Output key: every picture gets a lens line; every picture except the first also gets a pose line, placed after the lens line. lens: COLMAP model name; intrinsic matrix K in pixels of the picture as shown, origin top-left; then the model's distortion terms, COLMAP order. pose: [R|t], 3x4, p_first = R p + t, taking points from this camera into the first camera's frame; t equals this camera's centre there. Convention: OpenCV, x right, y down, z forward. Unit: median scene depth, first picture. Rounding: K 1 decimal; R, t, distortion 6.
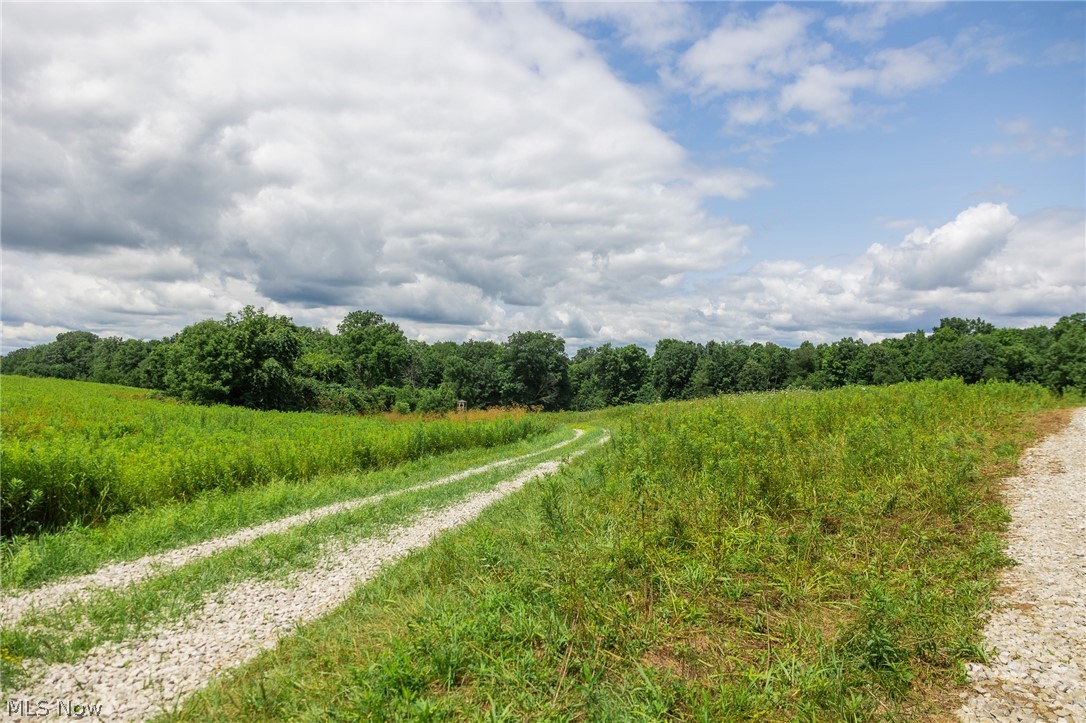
lens RADIAL K [[721.9, 0, 528.5], [0, 721.9, 338.2], [0, 0, 1]] dist [-0.006010, 0.005977]
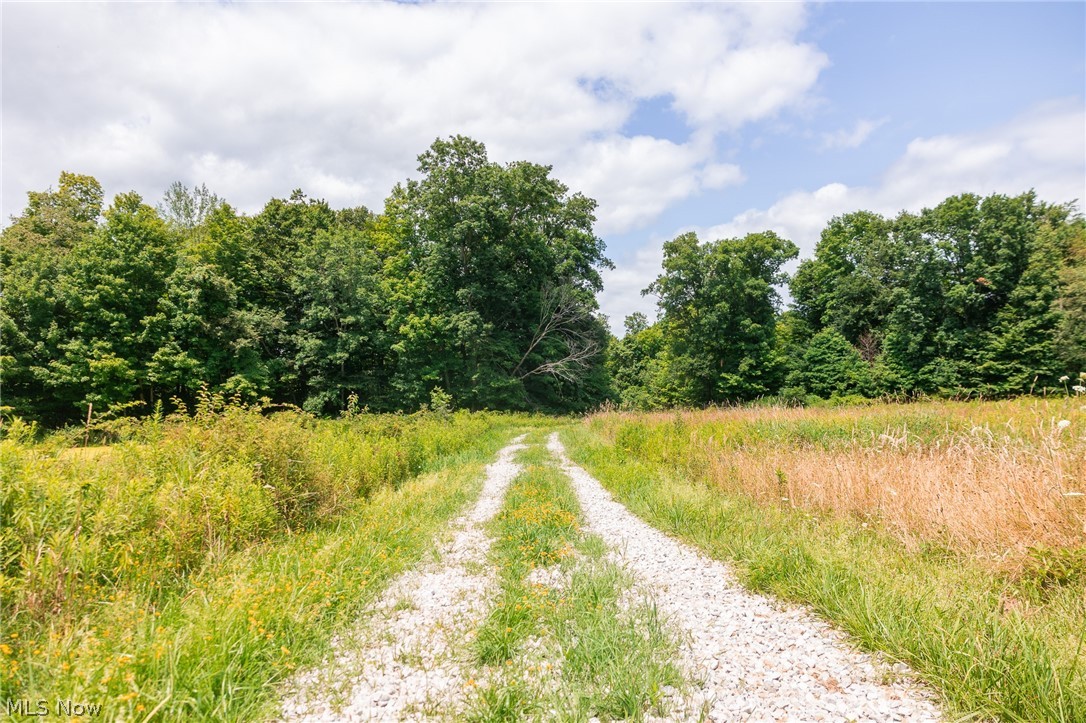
lens RADIAL K [[721.9, 0, 532.4], [0, 721.9, 387.1], [0, 0, 1]] dist [-0.006010, 0.005977]
pose [[0.995028, -0.024346, 0.096573, -0.001922], [0.020730, 0.999052, 0.038272, 0.011668], [-0.097413, -0.036079, 0.994590, 0.104089]]
